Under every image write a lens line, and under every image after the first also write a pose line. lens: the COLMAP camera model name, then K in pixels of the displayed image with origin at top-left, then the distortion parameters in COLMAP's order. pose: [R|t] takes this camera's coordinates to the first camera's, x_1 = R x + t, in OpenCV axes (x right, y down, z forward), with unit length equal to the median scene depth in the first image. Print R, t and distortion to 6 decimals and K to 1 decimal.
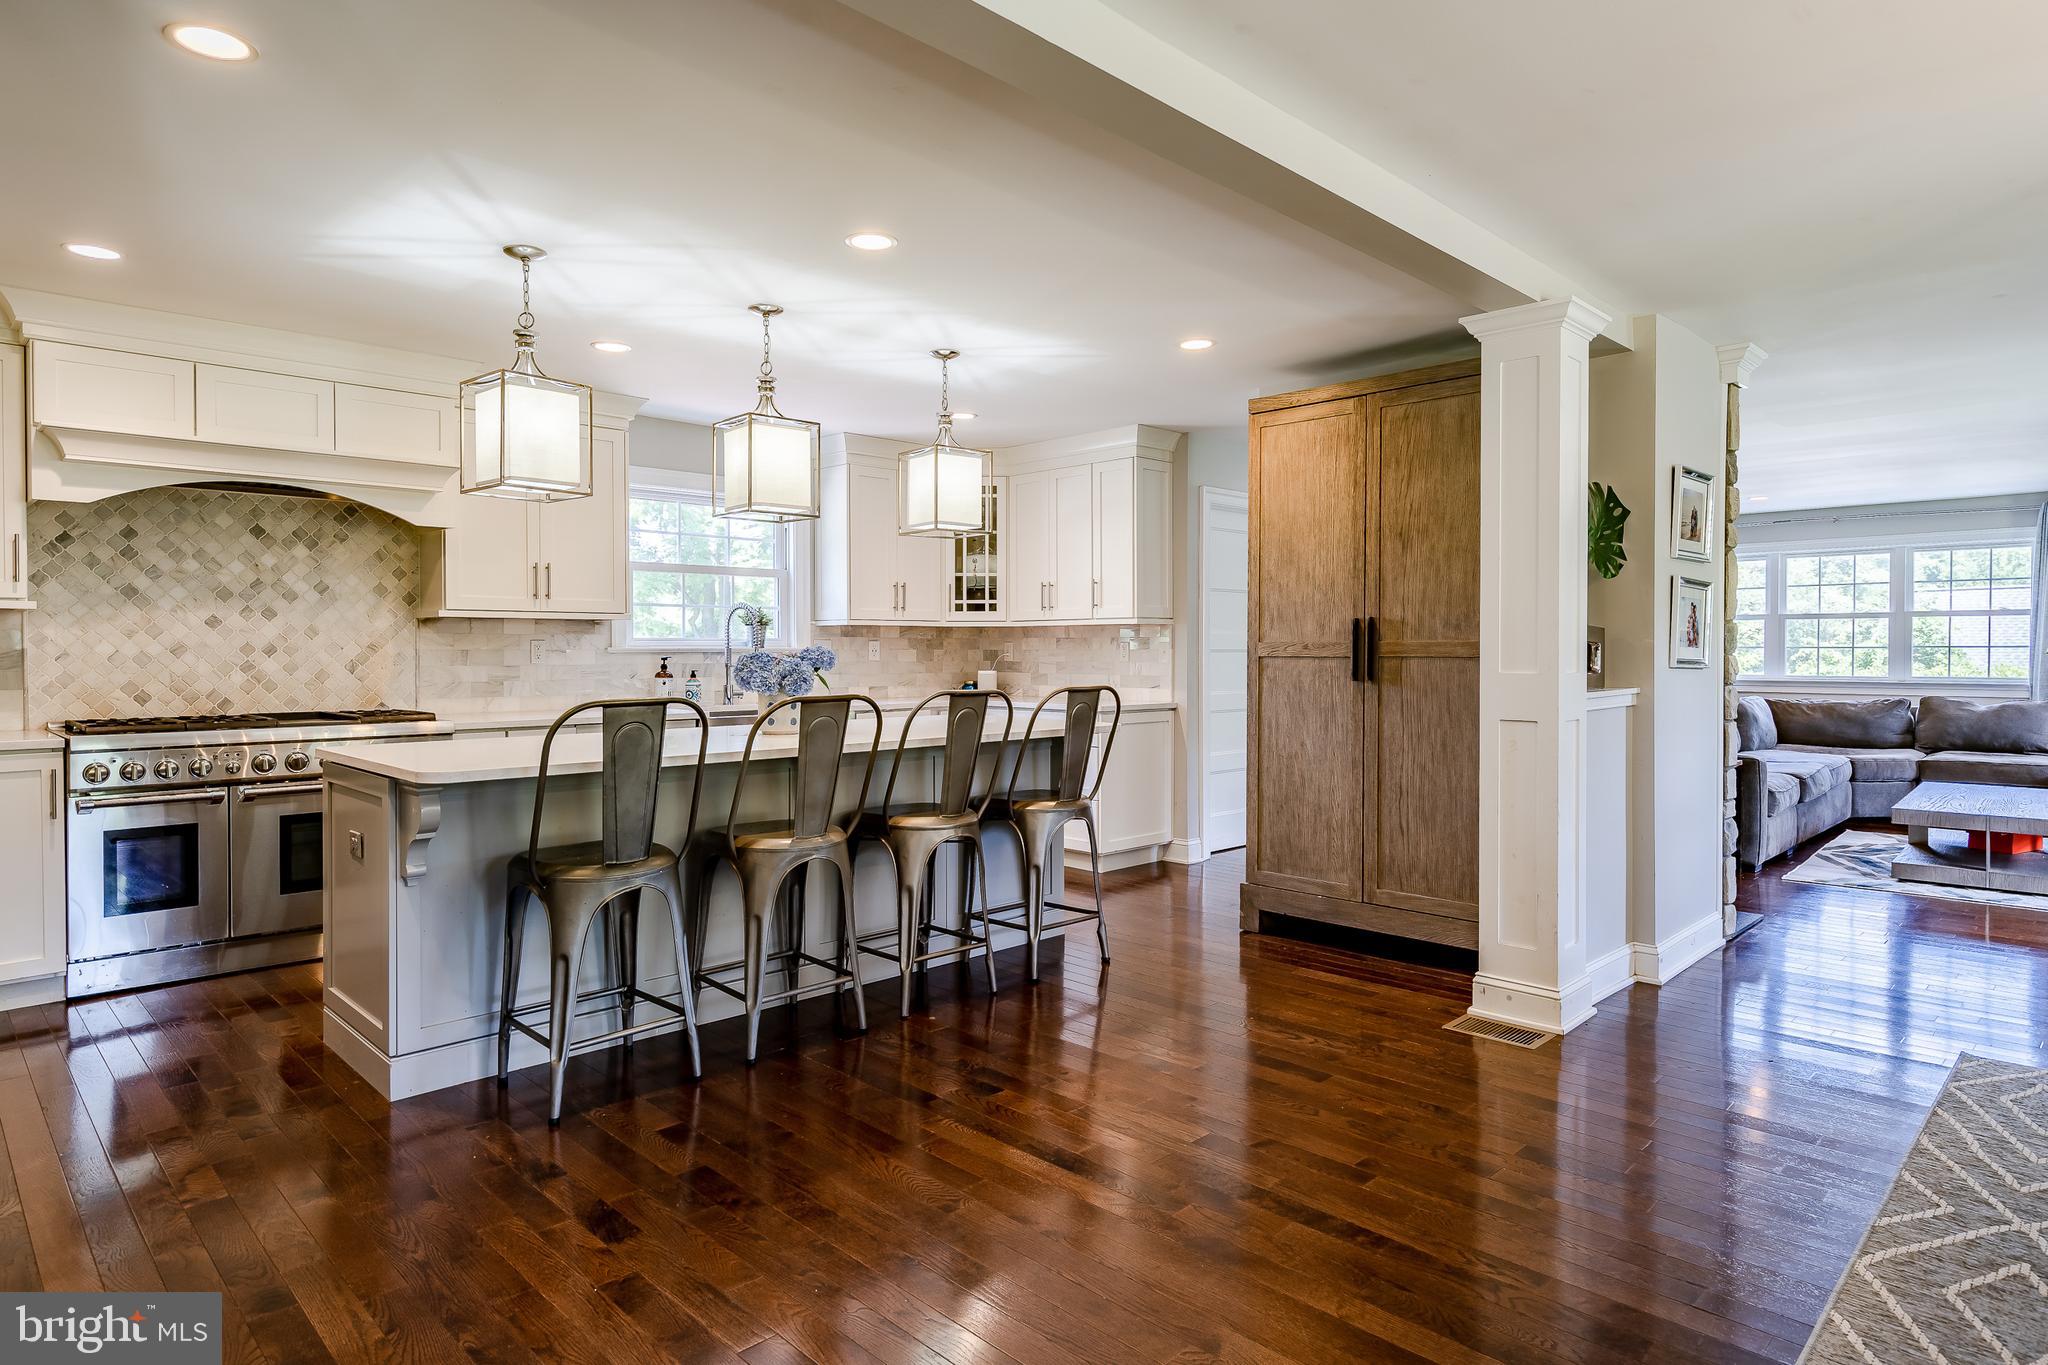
lens RADIAL K [[1153.6, 0, 1024.0], [0, 1153.6, 682.5], [0, 0, 1]] dist [-0.001121, -0.000222]
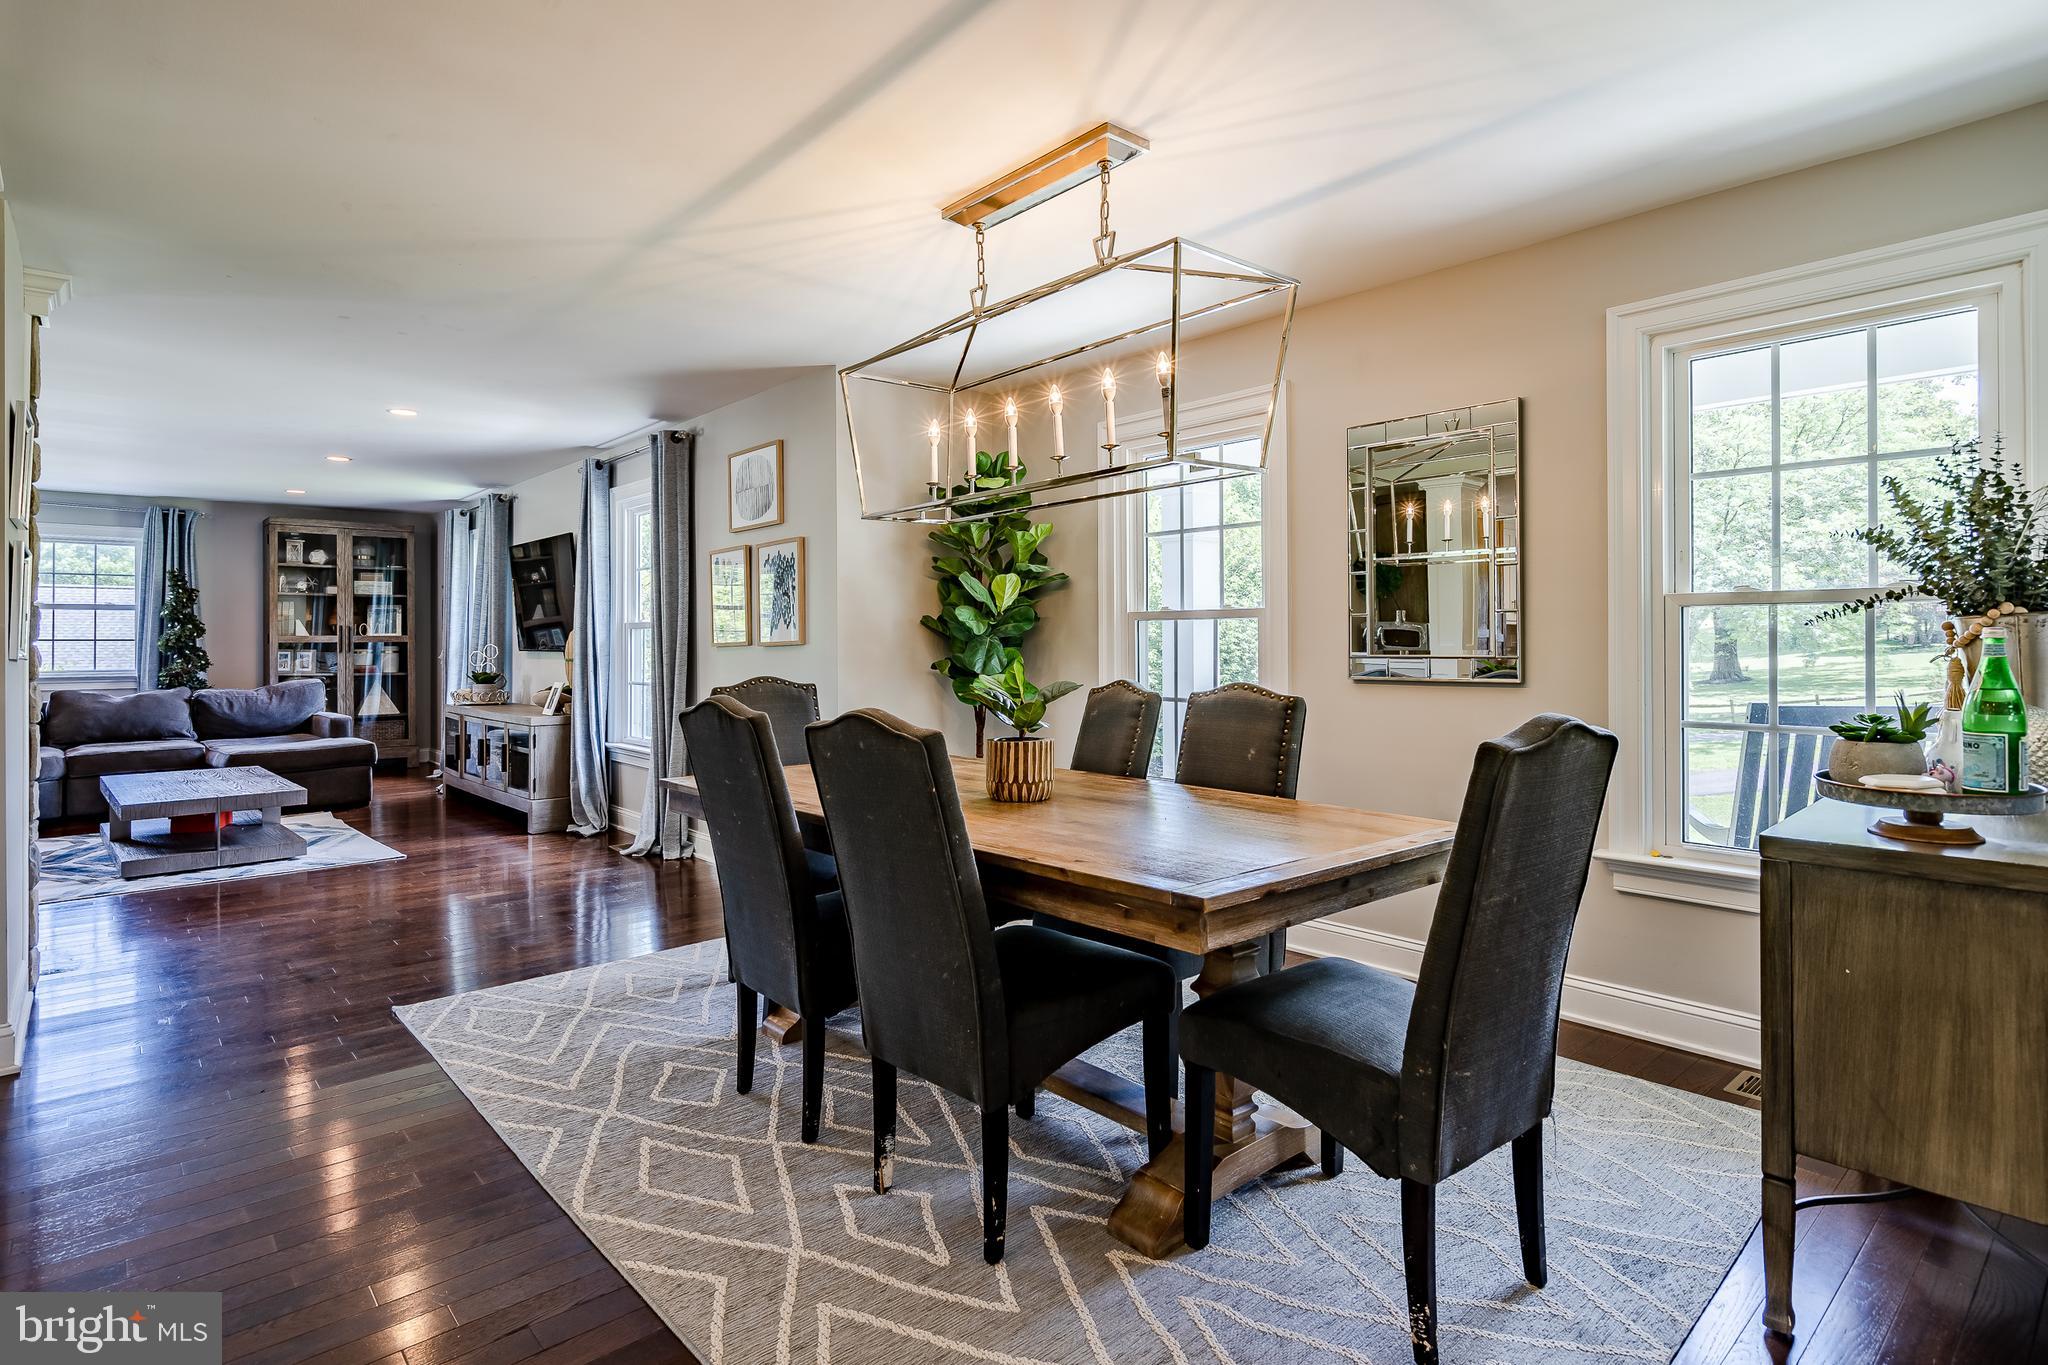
lens RADIAL K [[1041.1, 0, 1023.8], [0, 1041.1, 663.2], [0, 0, 1]] dist [0.004202, 0.000761]
pose [[0.055245, -0.019957, 0.998273, -0.096394], [0.032617, 0.999303, 0.018172, -0.001220], [-0.997940, 0.031556, 0.055858, 0.256758]]
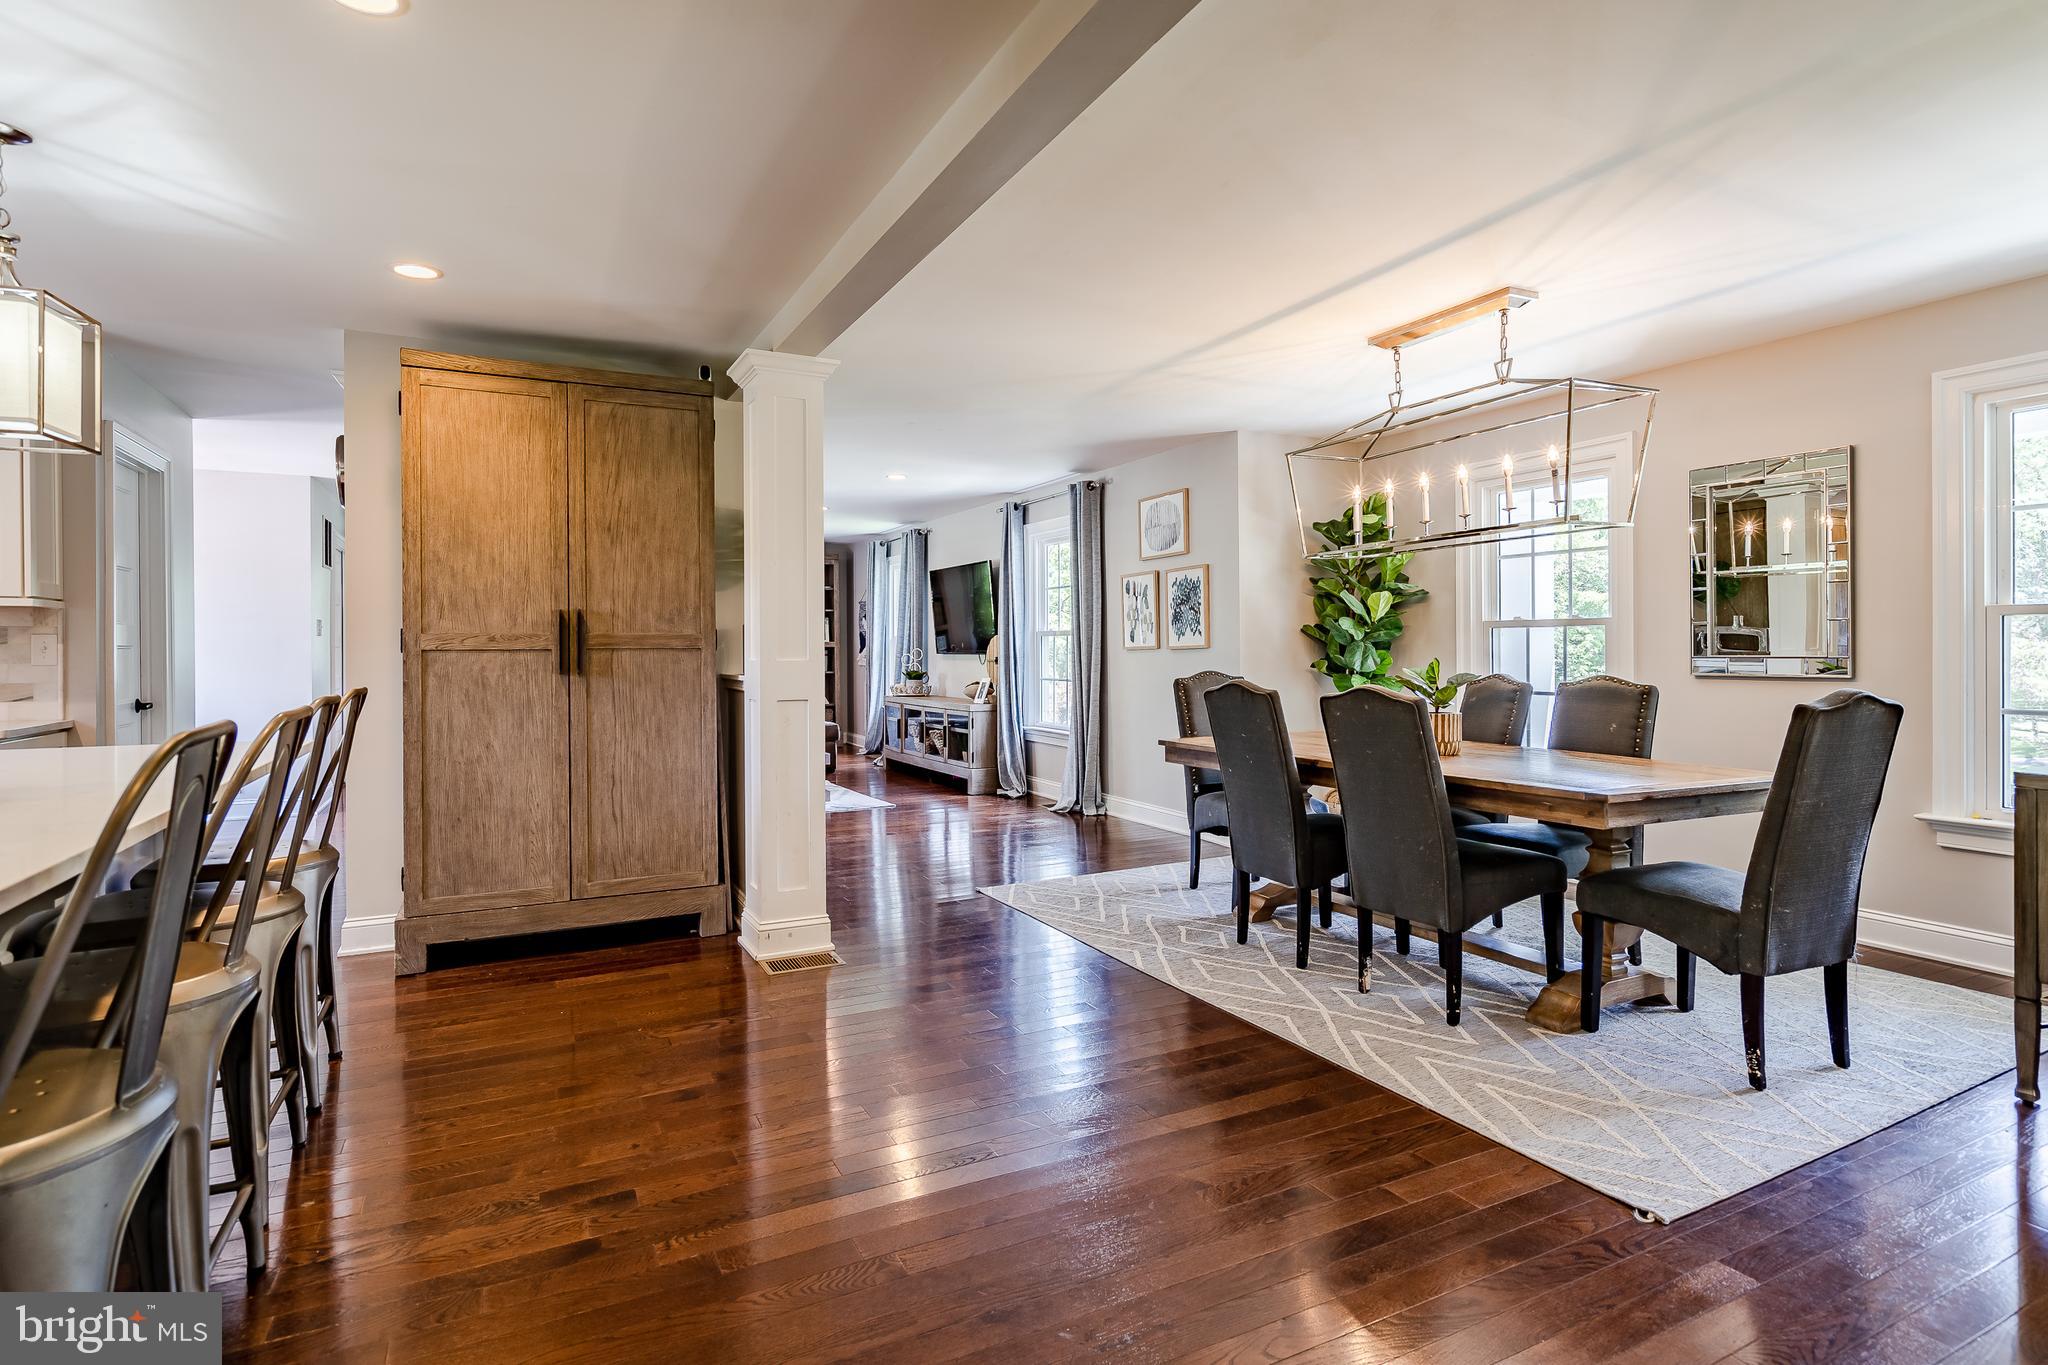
lens RADIAL K [[1041.1, 0, 1023.8], [0, 1041.1, 663.2], [0, 0, 1]] dist [0.004202, 0.000761]
pose [[0.303303, -0.014041, 0.952791, -0.423901], [0.031558, 0.999491, 0.004683, -0.002229], [-0.952371, 0.028647, 0.303592, 0.356571]]
